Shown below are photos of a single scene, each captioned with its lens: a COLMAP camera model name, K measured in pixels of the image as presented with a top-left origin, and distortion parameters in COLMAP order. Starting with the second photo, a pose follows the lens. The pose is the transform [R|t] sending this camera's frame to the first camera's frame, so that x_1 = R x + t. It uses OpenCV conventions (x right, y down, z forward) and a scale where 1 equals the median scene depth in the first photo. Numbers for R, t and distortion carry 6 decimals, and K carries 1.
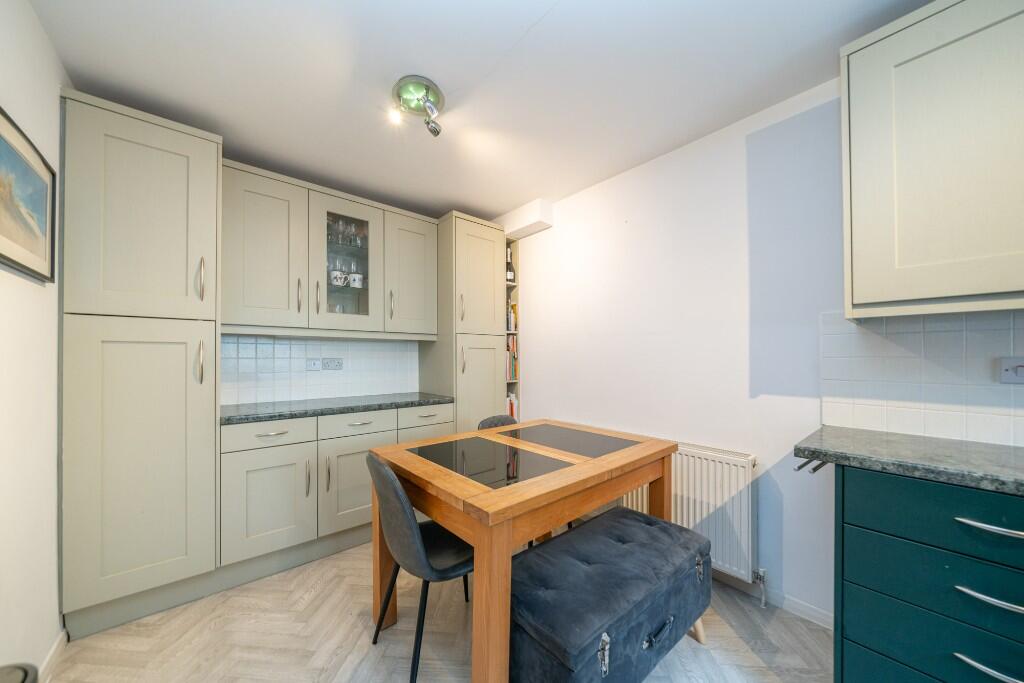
lens RADIAL K [[346.7, 0, 511.9], [0, 346.7, 357.1], [0, 0, 1]] dist [0.000517, 0.000067]
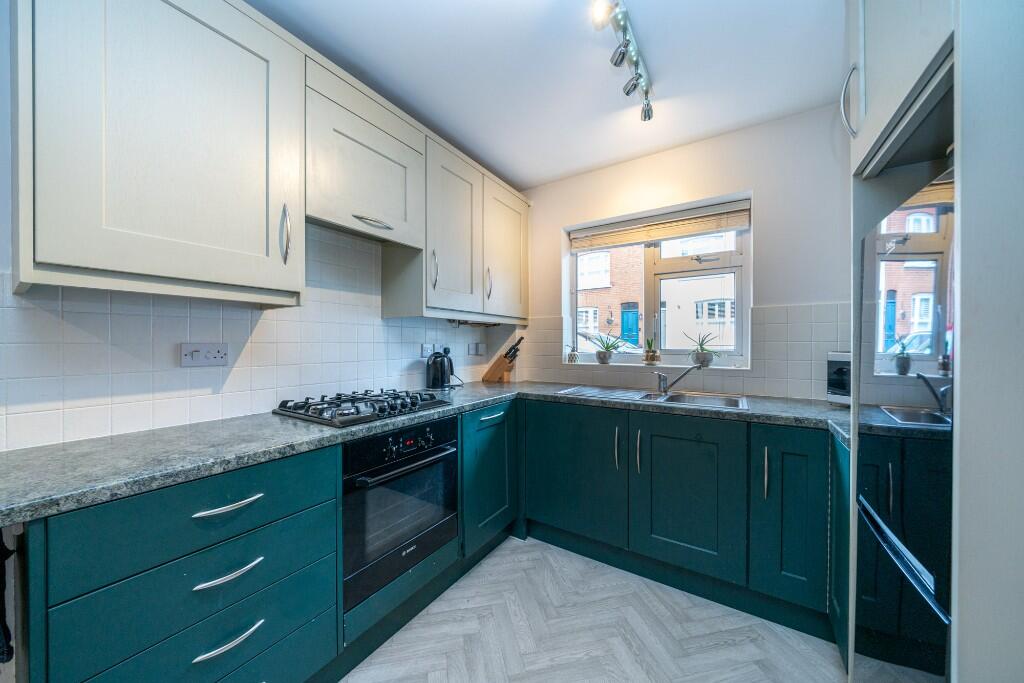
lens RADIAL K [[346.7, 0, 512.1], [0, 346.7, 345.5], [0, 0, 1]] dist [0.000517, 0.000067]
pose [[-0.283697, -0.004003, 0.958906, 0.125892], [-0.002133, 0.999991, 0.003543, 0.000049], [-0.958912, -0.001041, -0.283703, 0.389178]]
